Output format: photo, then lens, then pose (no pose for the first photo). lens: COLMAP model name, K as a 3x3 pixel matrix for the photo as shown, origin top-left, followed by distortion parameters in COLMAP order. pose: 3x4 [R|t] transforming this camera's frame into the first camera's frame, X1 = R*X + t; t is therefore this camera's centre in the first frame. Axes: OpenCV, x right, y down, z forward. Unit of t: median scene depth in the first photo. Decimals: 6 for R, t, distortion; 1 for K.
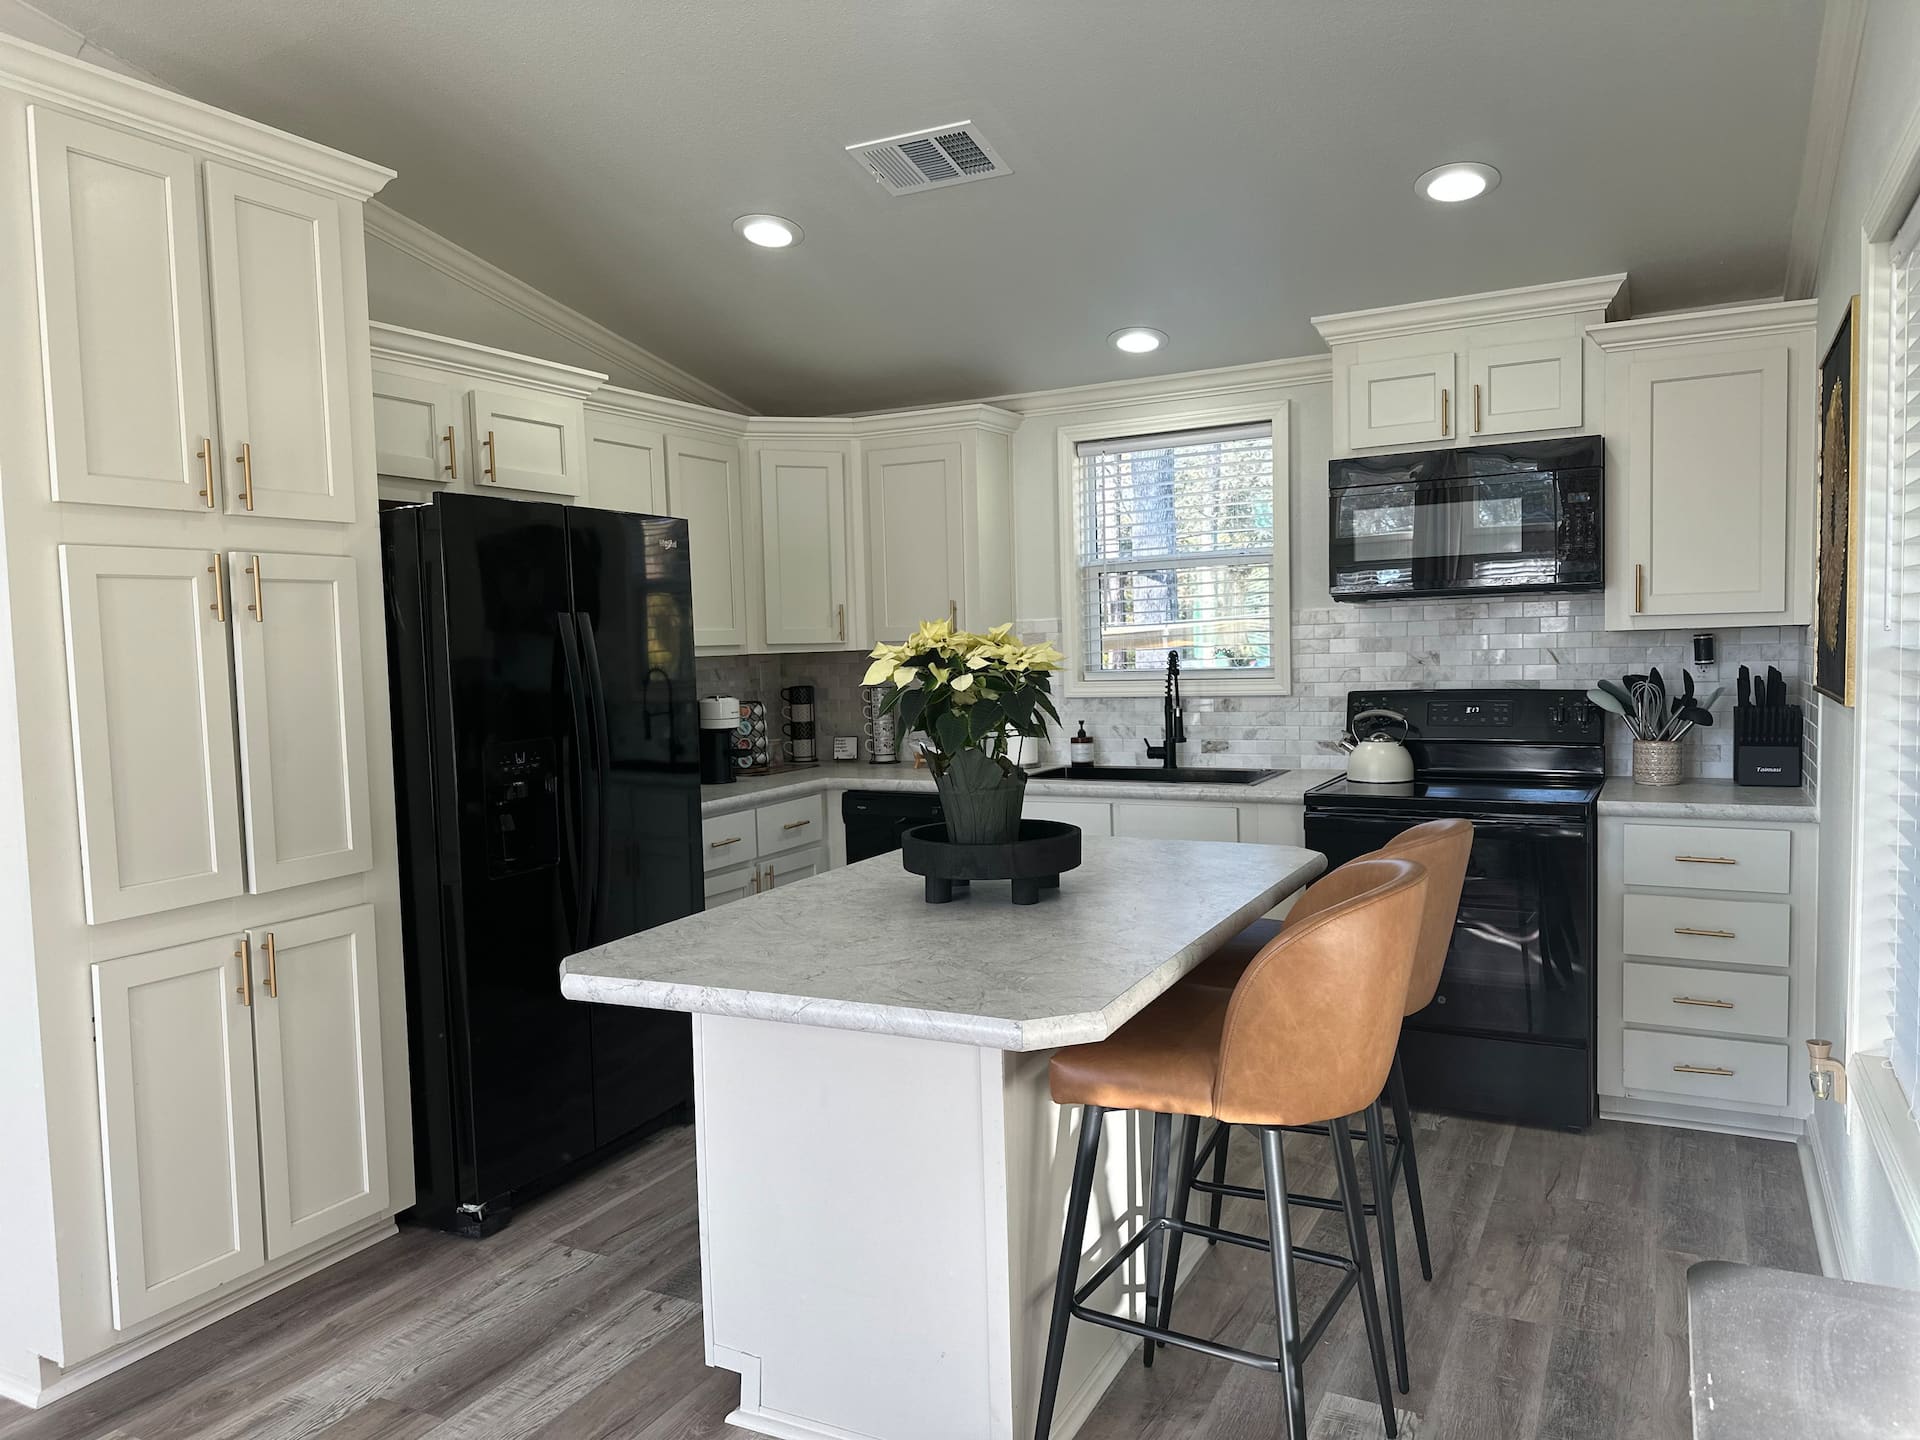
lens RADIAL K [[1360.0, 0, 950.4], [0, 1360.0, 744.6], [0, 0, 1]] dist [0.105524, -0.156325]
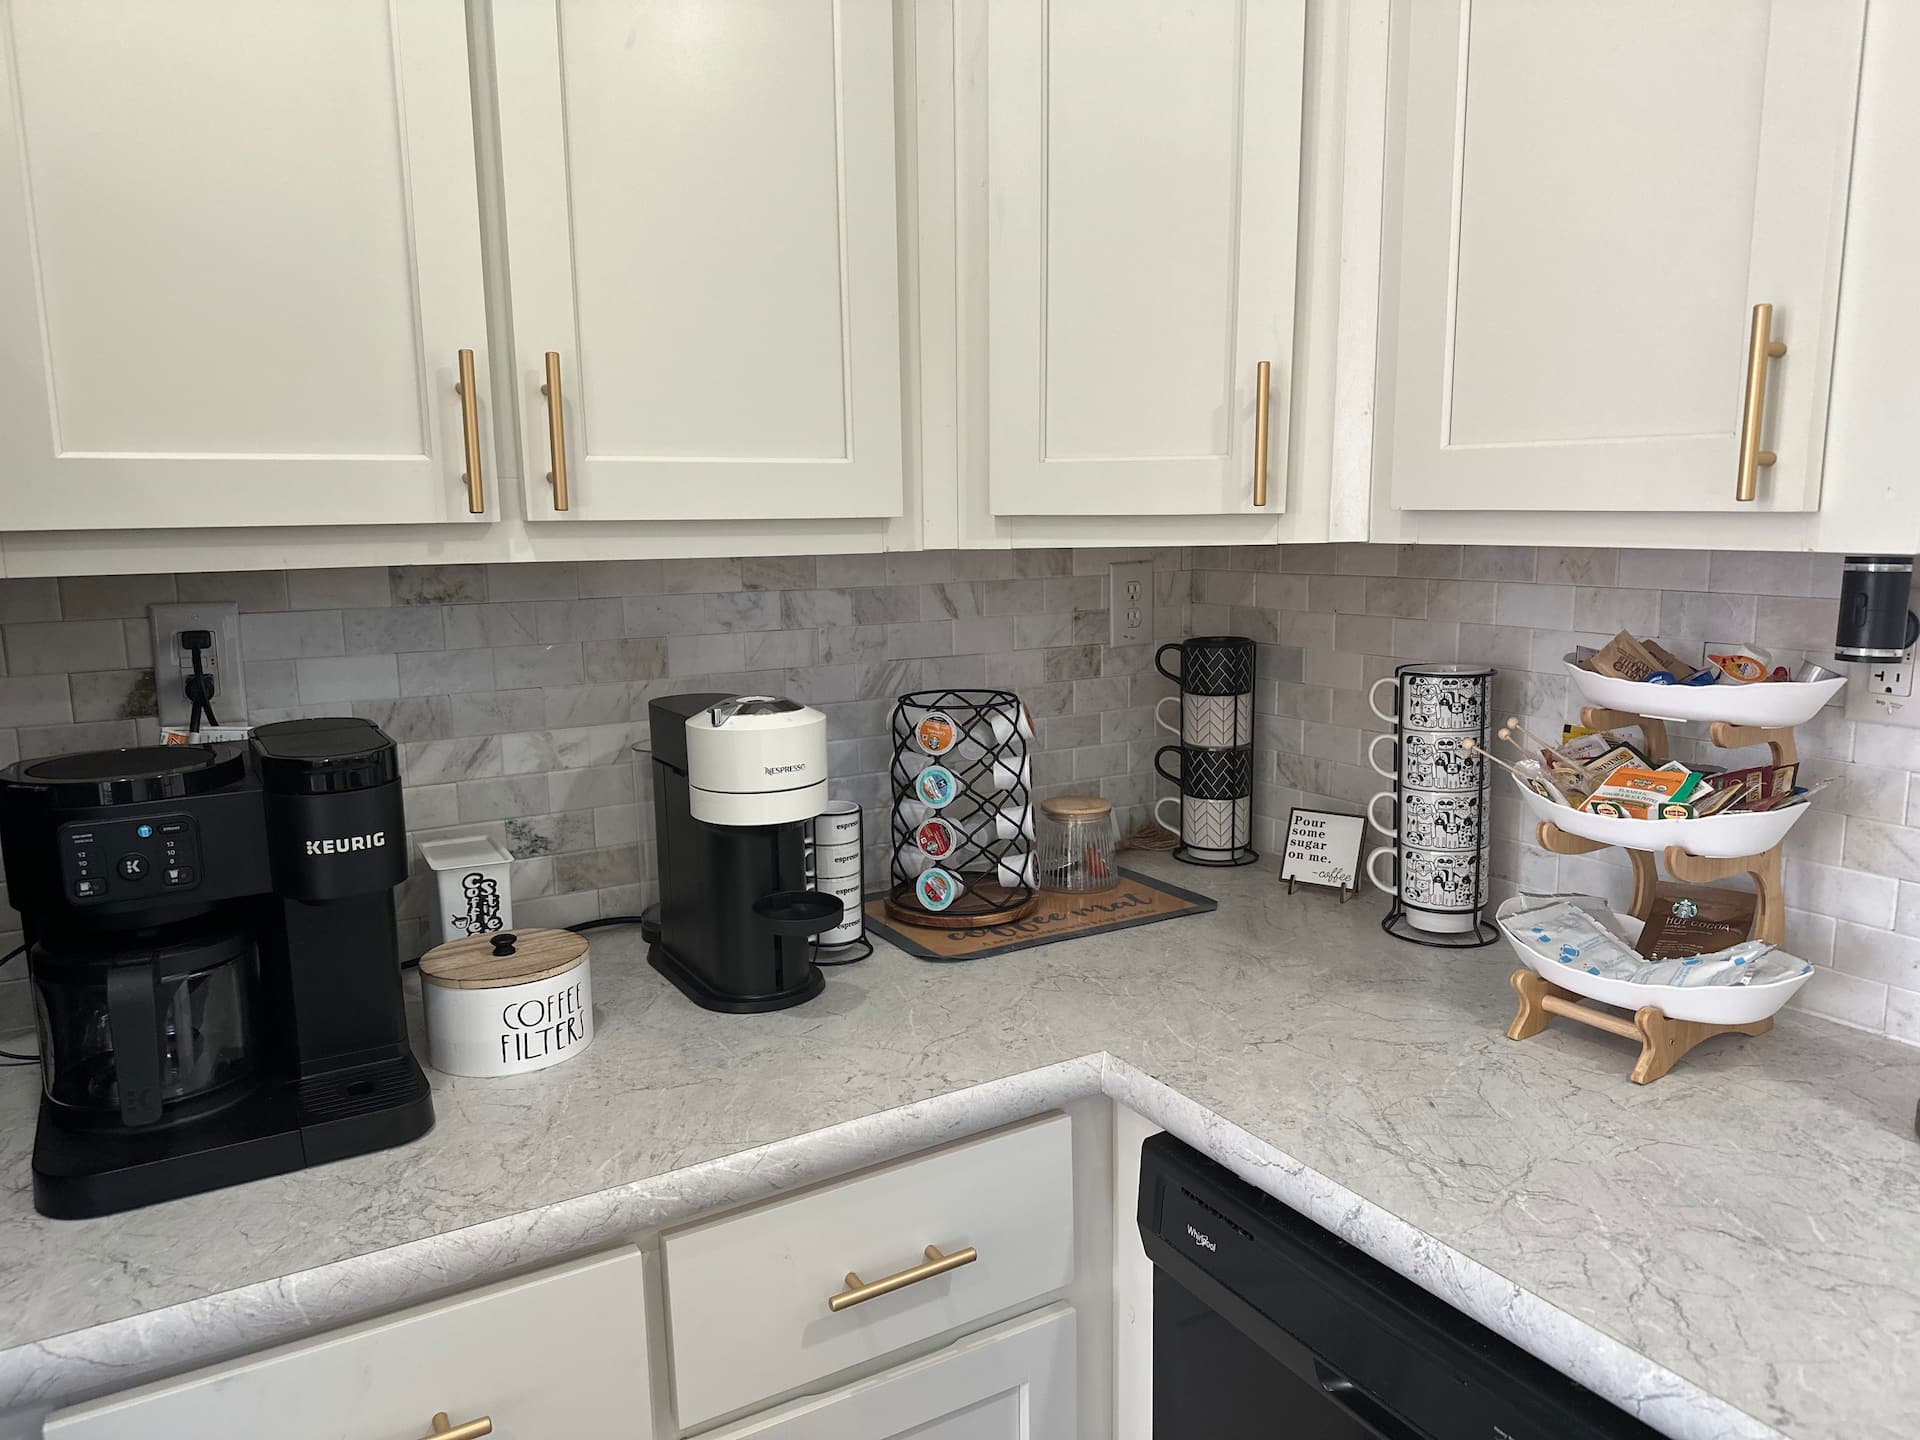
lens RADIAL K [[1360.0, 0, 950.4], [0, 1360.0, 744.6], [0, 0, 1]] dist [0.105524, -0.156325]
pose [[0.851756, 0.105742, -0.513157, 0.010352], [-0.049238, 0.991243, 0.122531, -0.063253], [0.521619, -0.079100, 0.849504, 0.777122]]
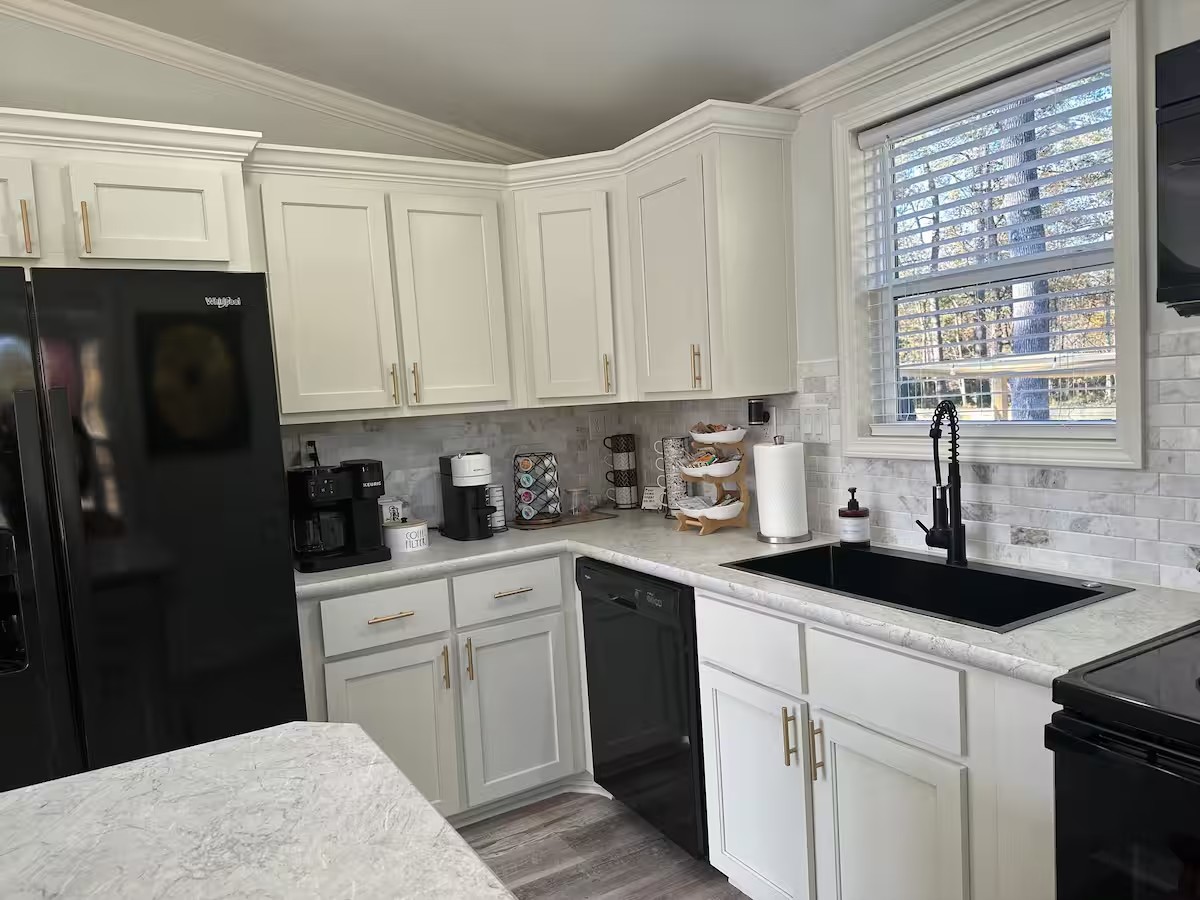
lens RADIAL K [[850.0, 0, 594.0], [0, 850.0, 465.4], [0, 0, 1]] dist [0.105524, -0.156325]
pose [[0.853367, 0.022068, -0.520844, 0.232320], [-0.002271, 0.999252, 0.038616, -0.050878], [0.521306, -0.031771, 0.852778, 0.512024]]
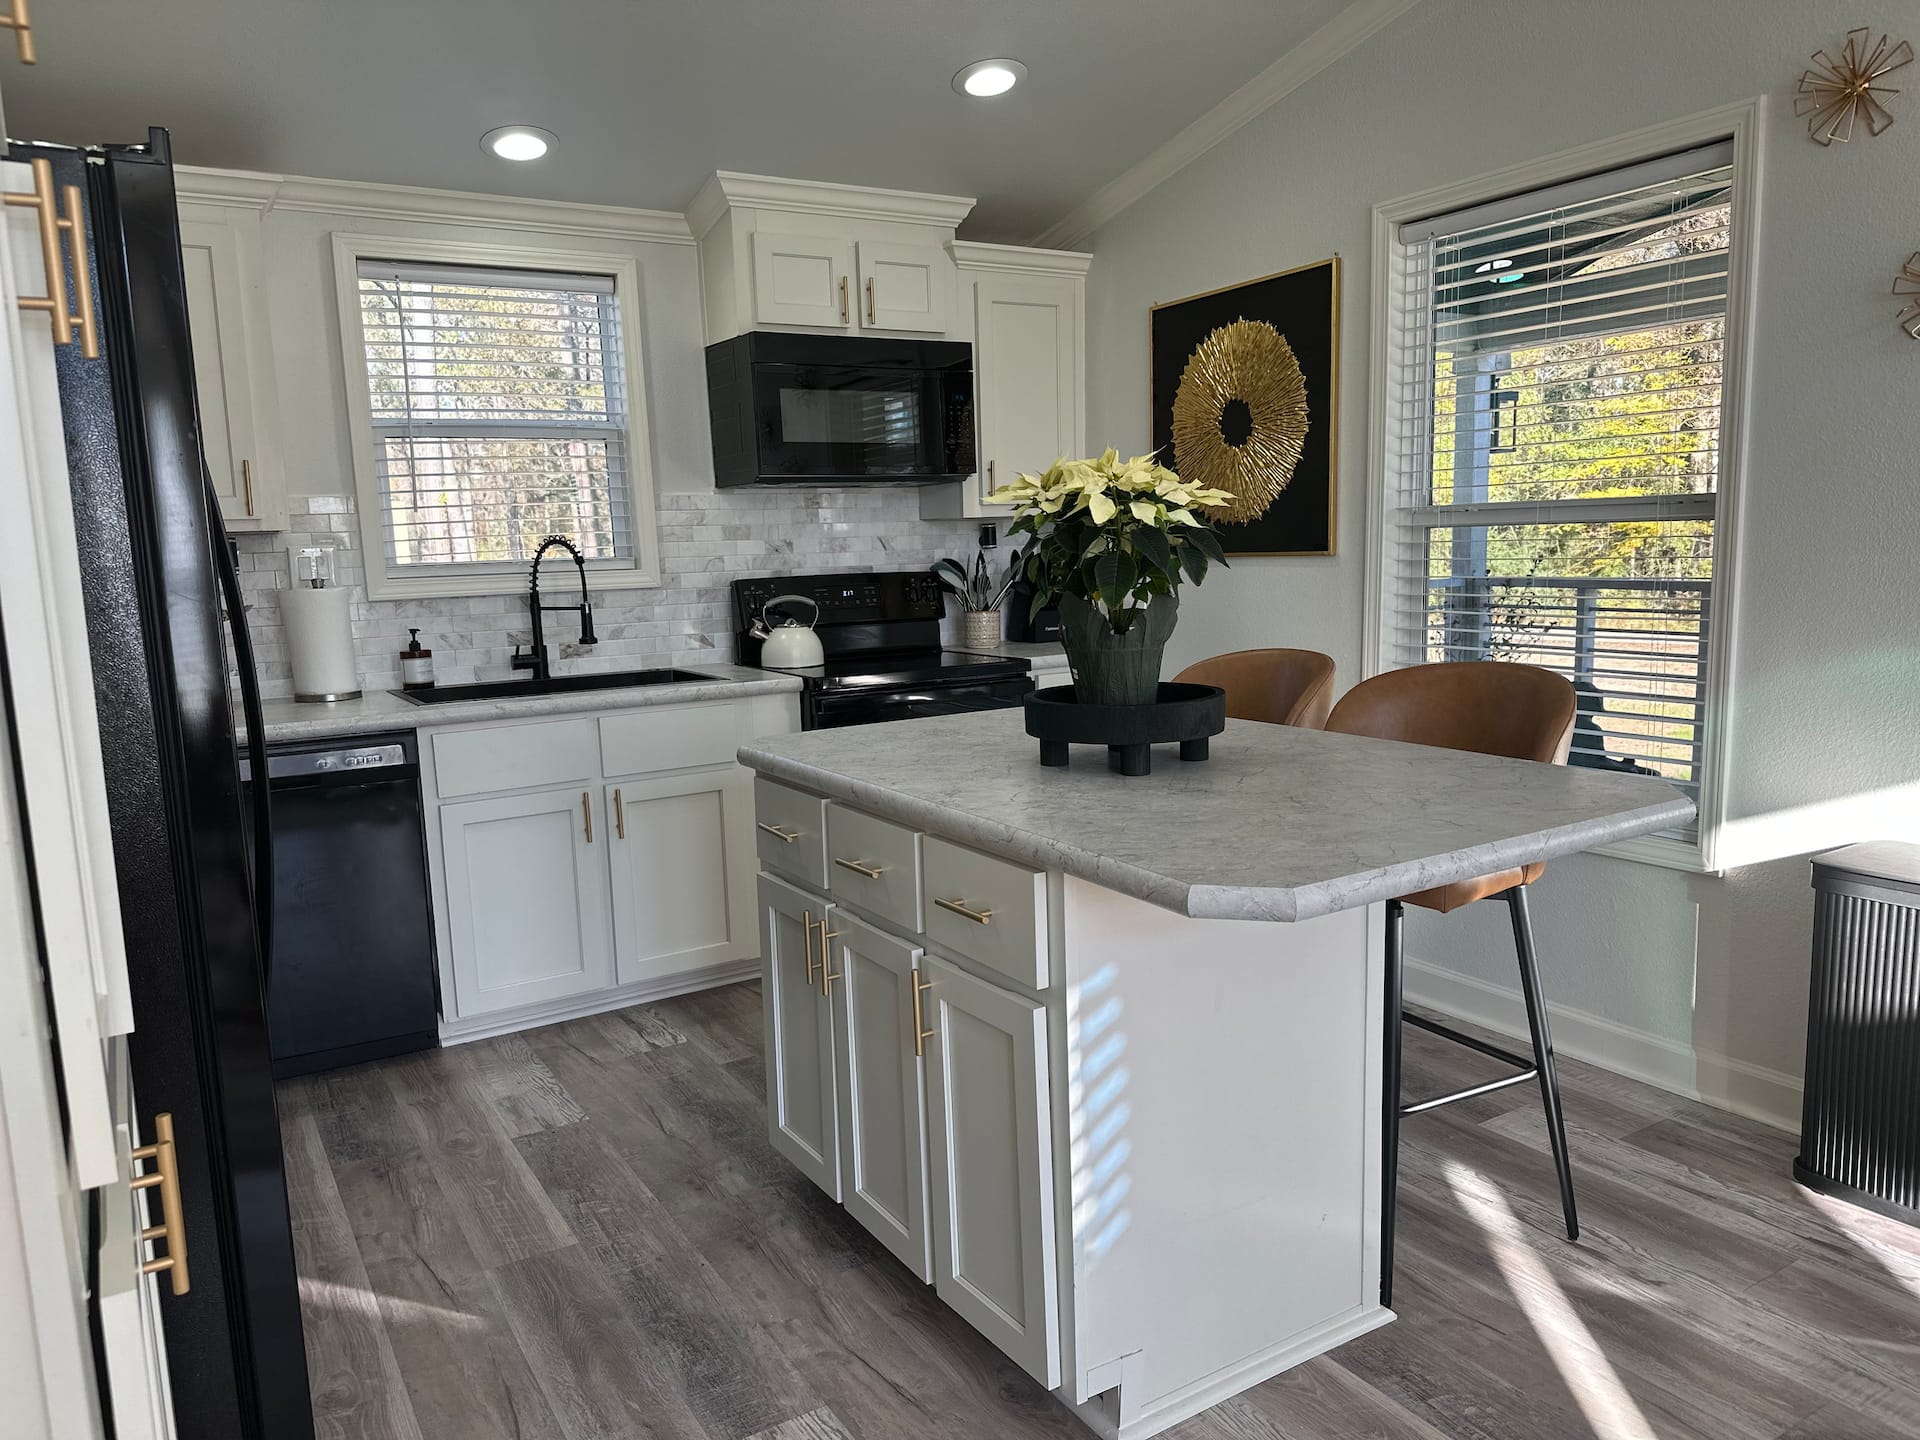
lens RADIAL K [[1360.0, 0, 950.4], [0, 1360.0, 744.6], [0, 0, 1]] dist [0.105524, -0.156325]
pose [[0.514854, -0.121098, 0.848682, -0.427503], [0.078052, 0.992483, 0.094267, -0.002542], [-0.853717, 0.017707, 0.520435, 0.344136]]
